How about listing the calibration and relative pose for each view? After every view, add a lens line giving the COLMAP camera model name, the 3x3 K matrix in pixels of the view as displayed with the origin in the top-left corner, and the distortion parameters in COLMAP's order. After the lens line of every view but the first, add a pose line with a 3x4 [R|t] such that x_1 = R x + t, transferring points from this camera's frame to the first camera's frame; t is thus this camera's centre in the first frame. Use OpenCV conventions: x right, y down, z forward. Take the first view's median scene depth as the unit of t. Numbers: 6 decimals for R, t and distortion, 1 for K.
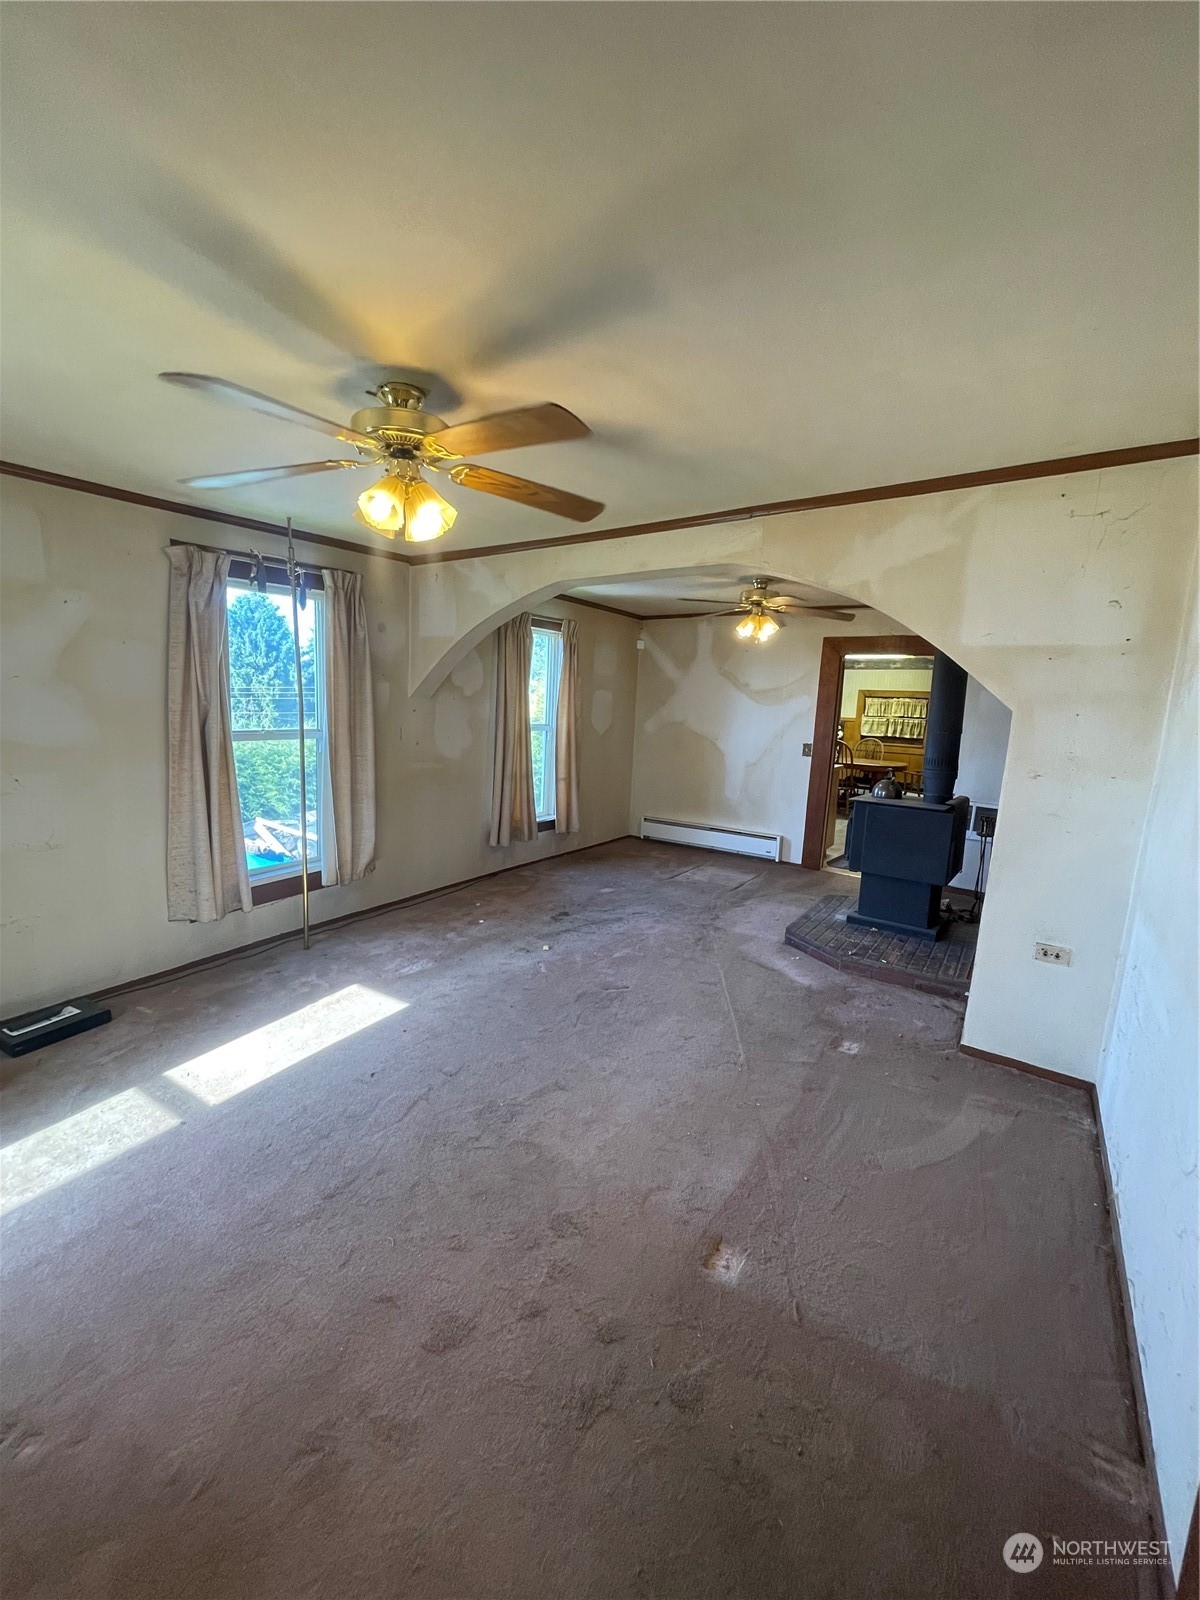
lens RADIAL K [[646.7, 0, 595.5], [0, 646.7, 807.4], [0, 0, 1]] dist [0.001102, 0.000575]
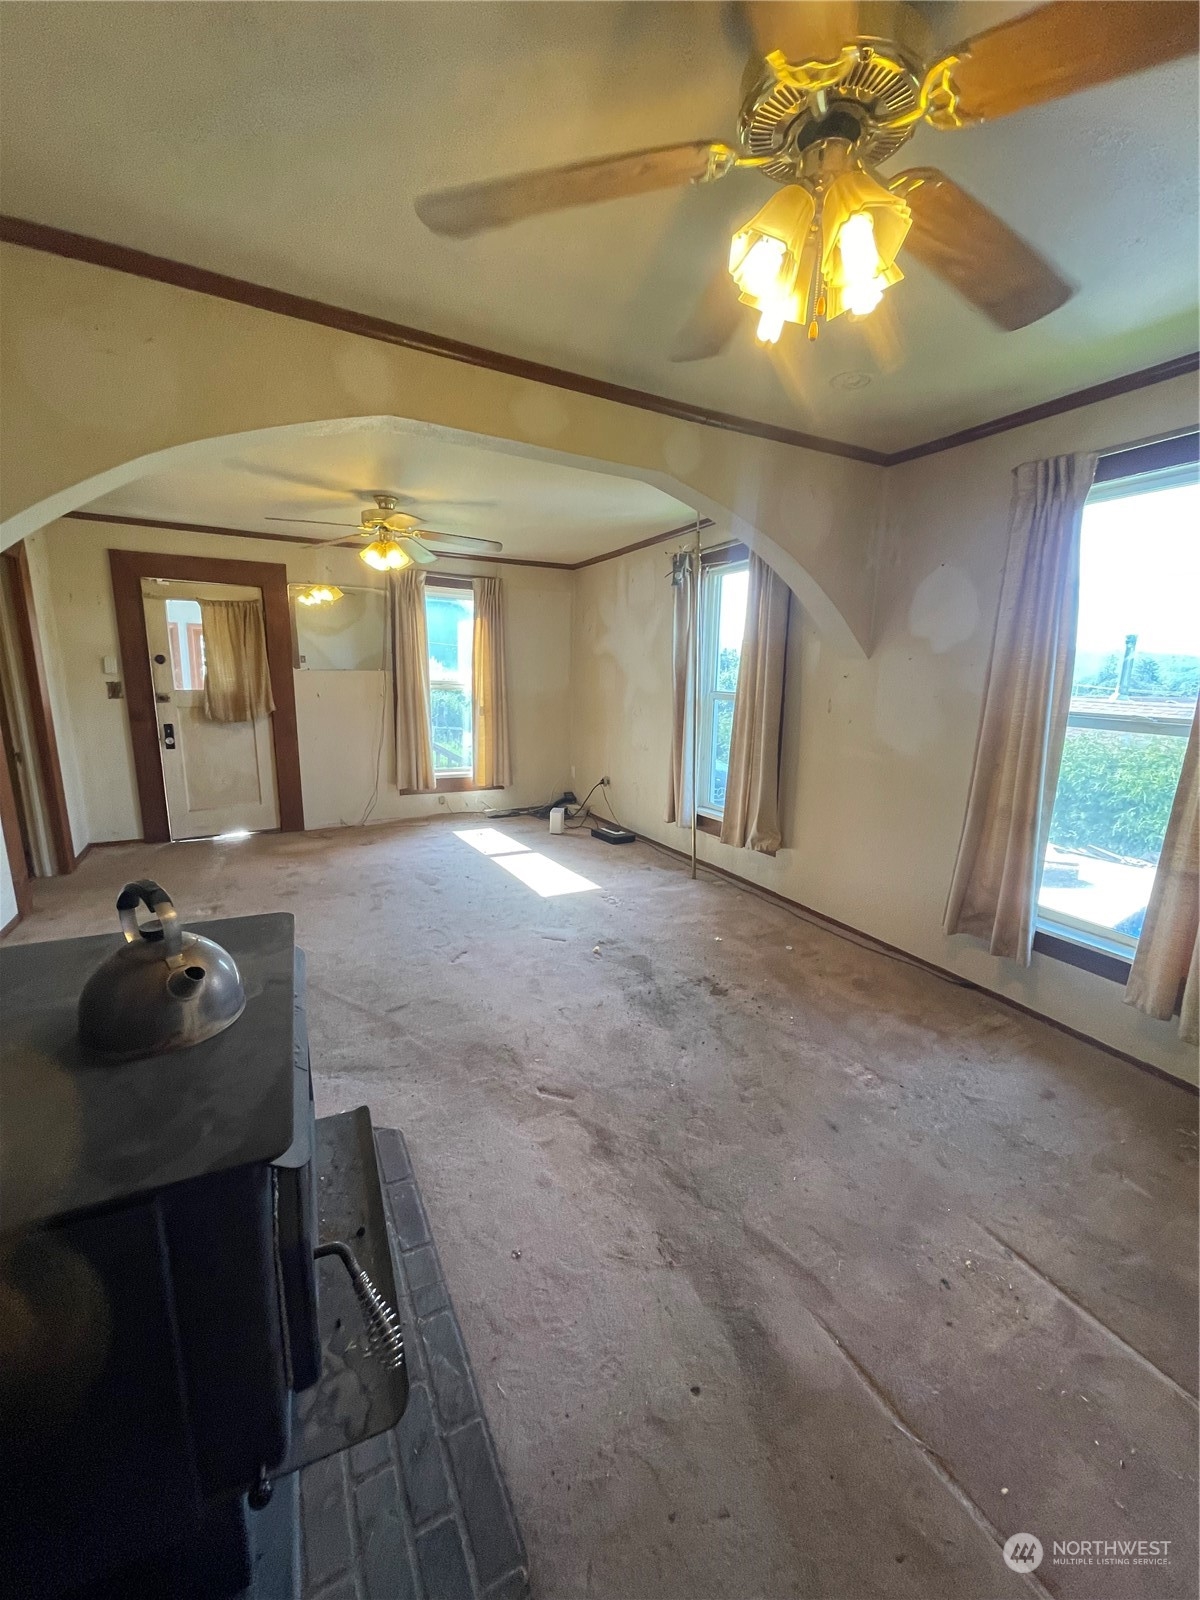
lens RADIAL K [[646.7, 0, 599.4], [0, 646.7, 798.5], [0, 0, 1]] dist [0.001102, 0.000575]
pose [[-0.498421, 0.137323, -0.855990, 0.523035], [-0.162275, 0.955145, 0.247718, -0.153356], [0.851612, 0.262374, -0.453780, 1.126370]]
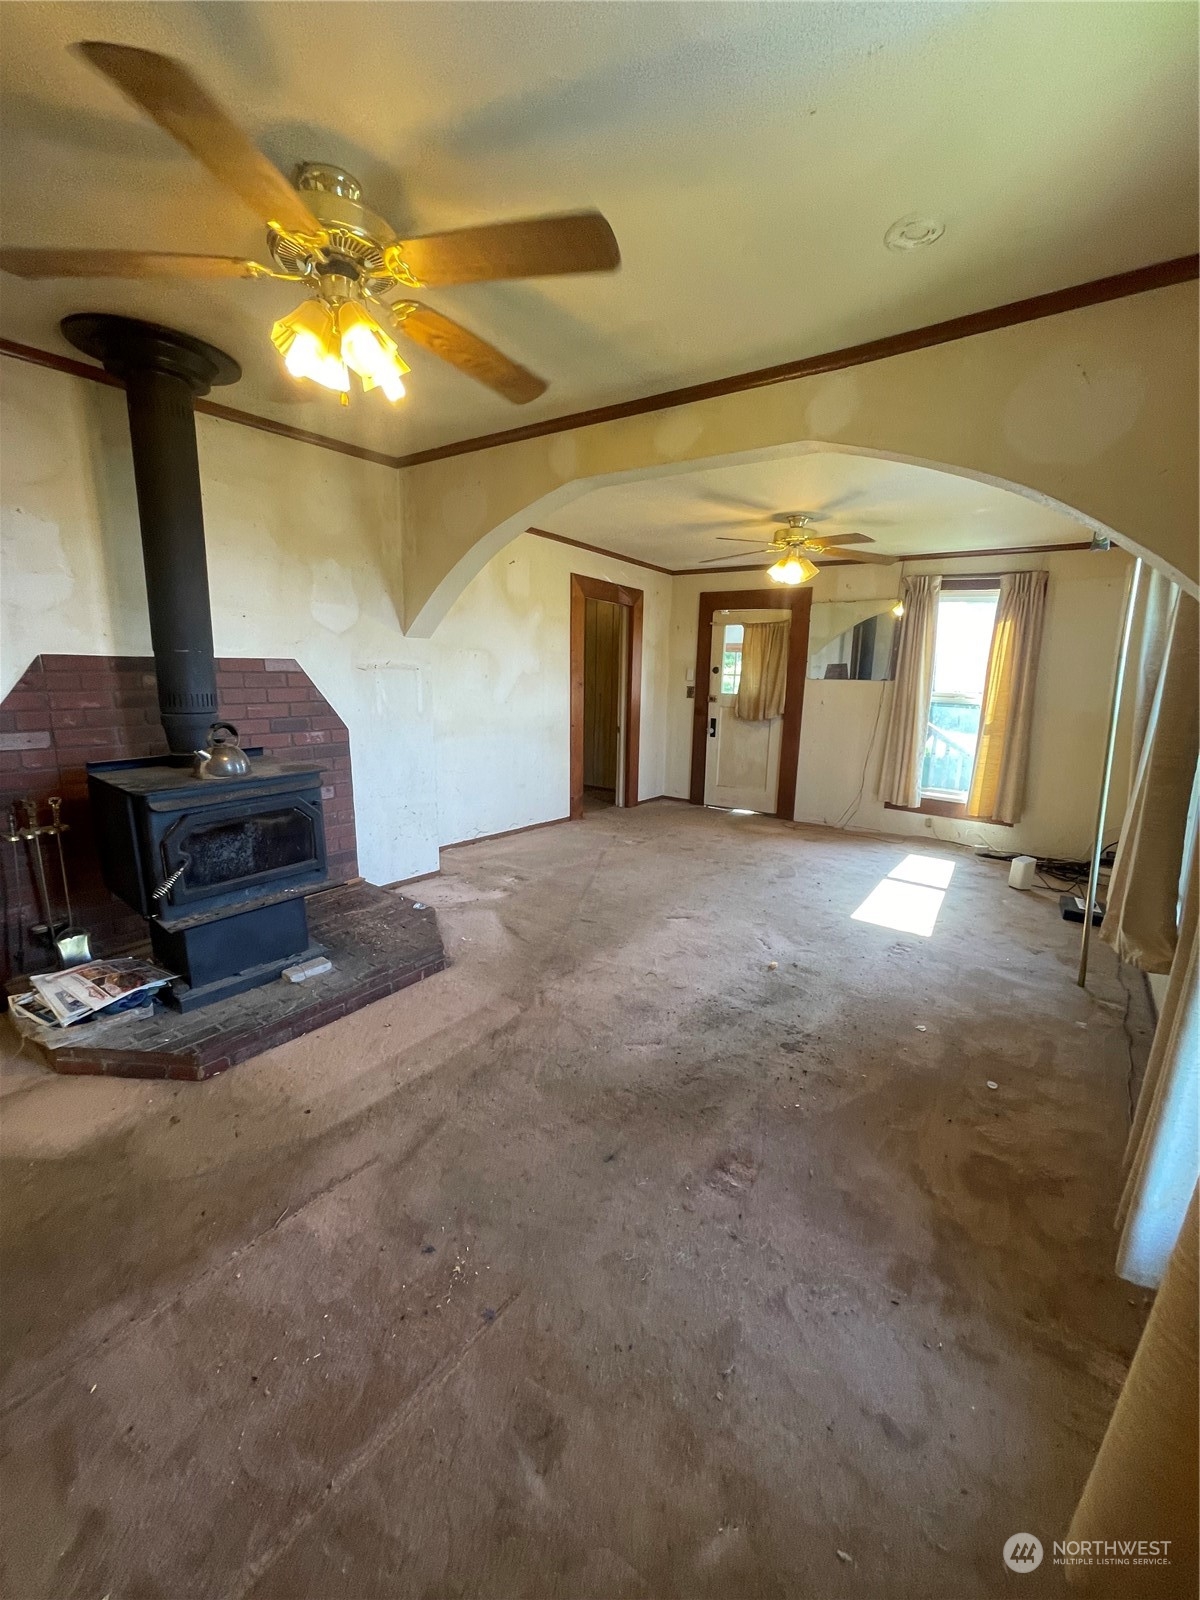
lens RADIAL K [[646.7, 0, 611.8], [0, 646.7, 802.1], [0, 0, 1]] dist [0.001102, 0.000575]
pose [[-0.996176, -0.067742, 0.055181, 0.081632], [-0.044896, 0.938681, 0.341851, -0.195252], [-0.074955, 0.338067, -0.938133, 1.424049]]
